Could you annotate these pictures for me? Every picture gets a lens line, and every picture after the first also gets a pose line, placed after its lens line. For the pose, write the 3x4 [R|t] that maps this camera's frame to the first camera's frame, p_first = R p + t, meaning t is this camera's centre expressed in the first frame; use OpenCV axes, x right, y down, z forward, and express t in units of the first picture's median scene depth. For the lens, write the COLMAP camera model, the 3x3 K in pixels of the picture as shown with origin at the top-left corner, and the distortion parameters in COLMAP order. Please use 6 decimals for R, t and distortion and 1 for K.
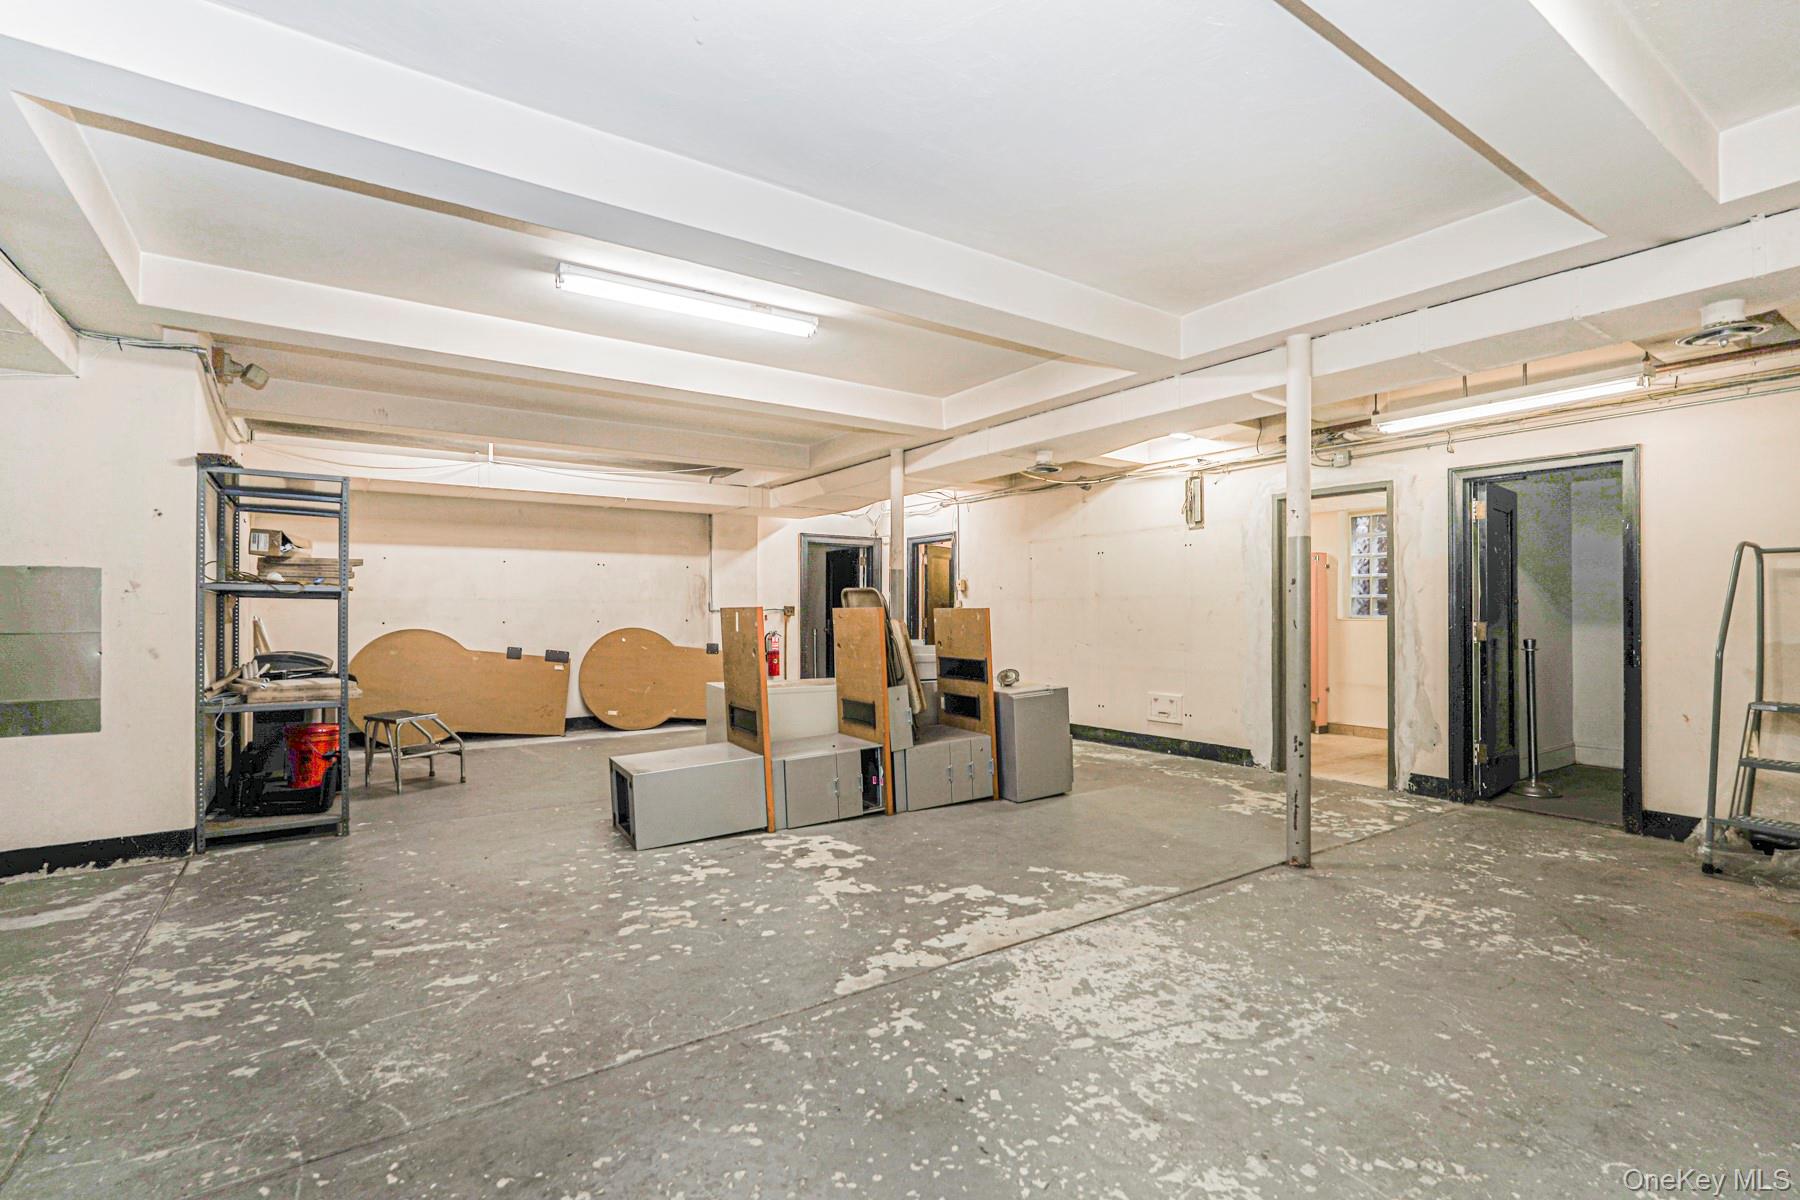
lens RADIAL K [[815.5, 0, 900.0], [0, 815.5, 600.0], [0, 0, 1]] dist [-0.000675, 0.000068]
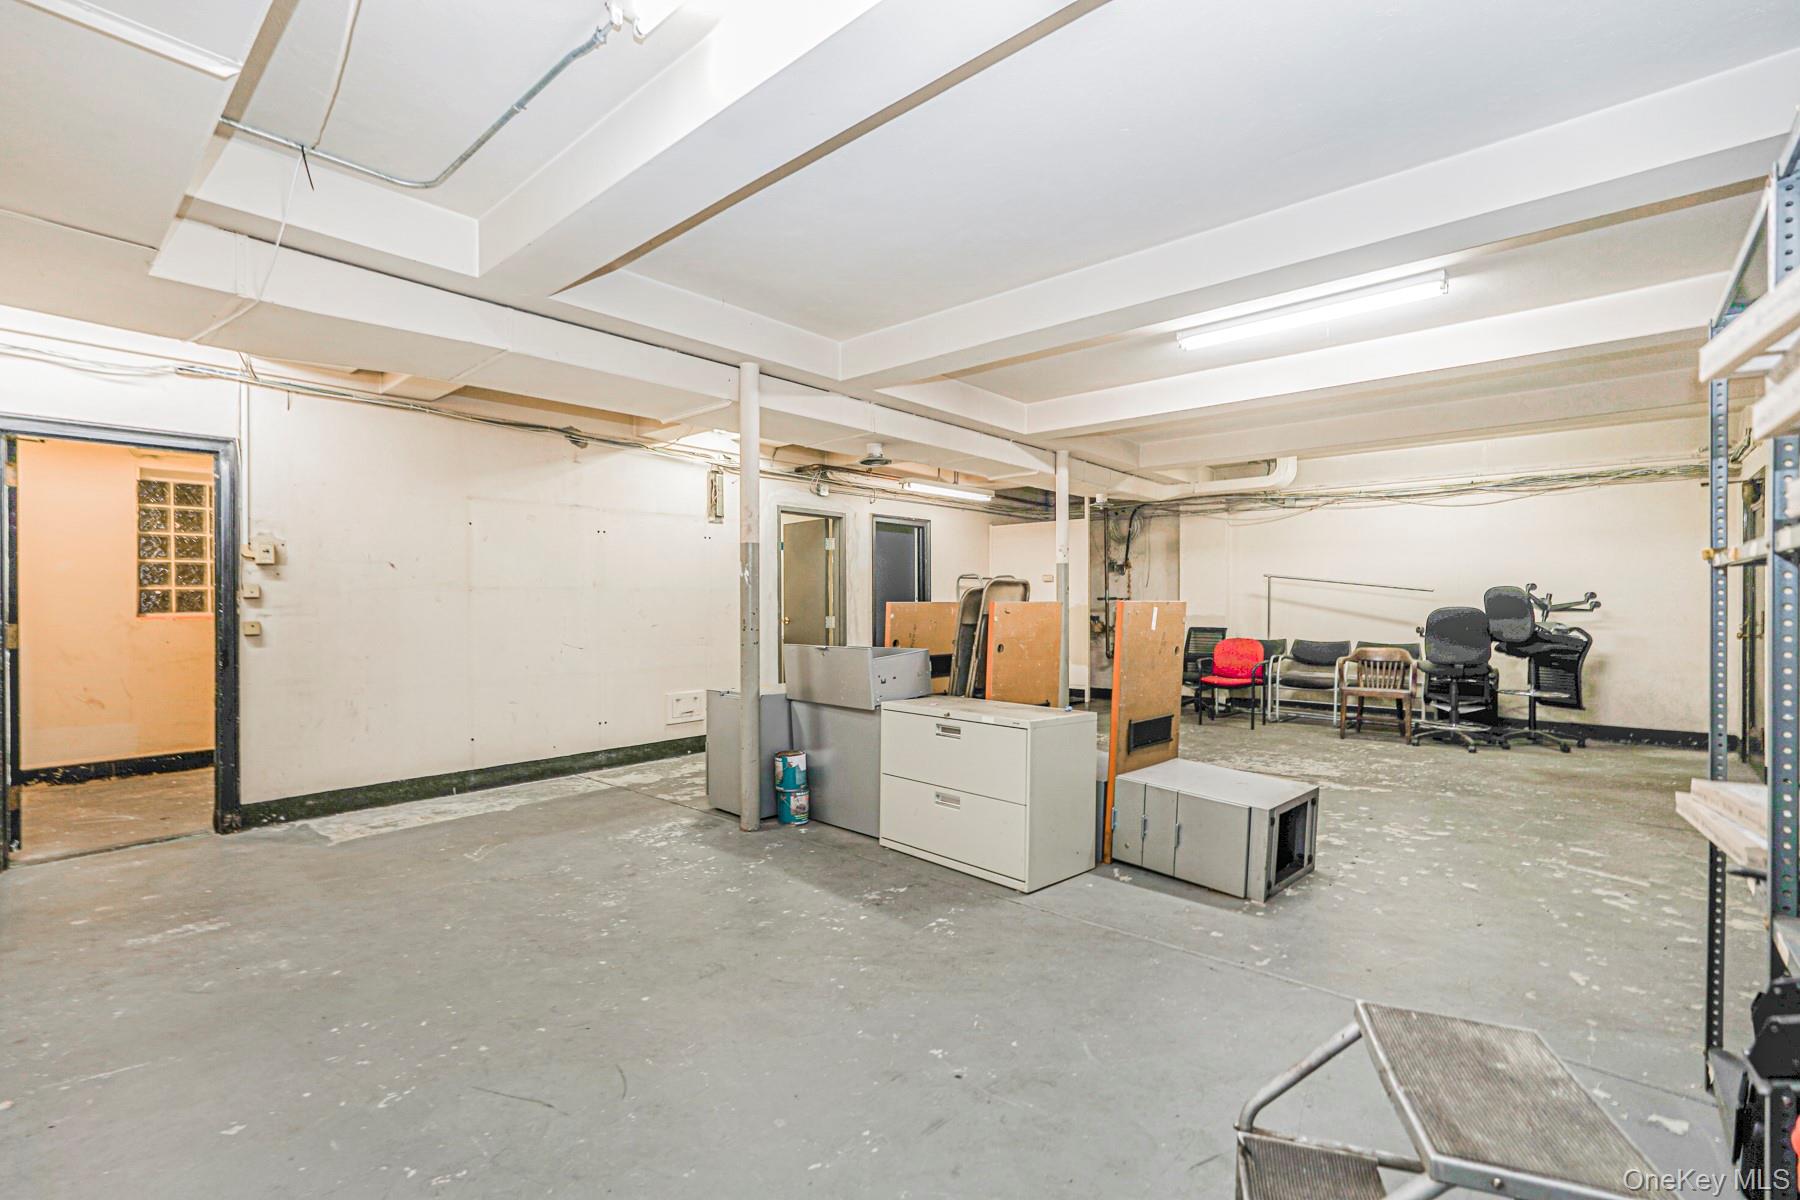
lens RADIAL K [[795.6, 0, 902.8], [0, 795.6, 605.2], [0, 0, 1]] dist [0.000737, 0.000574]
pose [[-0.237380, -0.004360, 0.971407, -1.281788], [-0.012751, 0.999918, 0.001372, 0.020464], [-0.971333, -0.012061, -0.237416, 1.978538]]
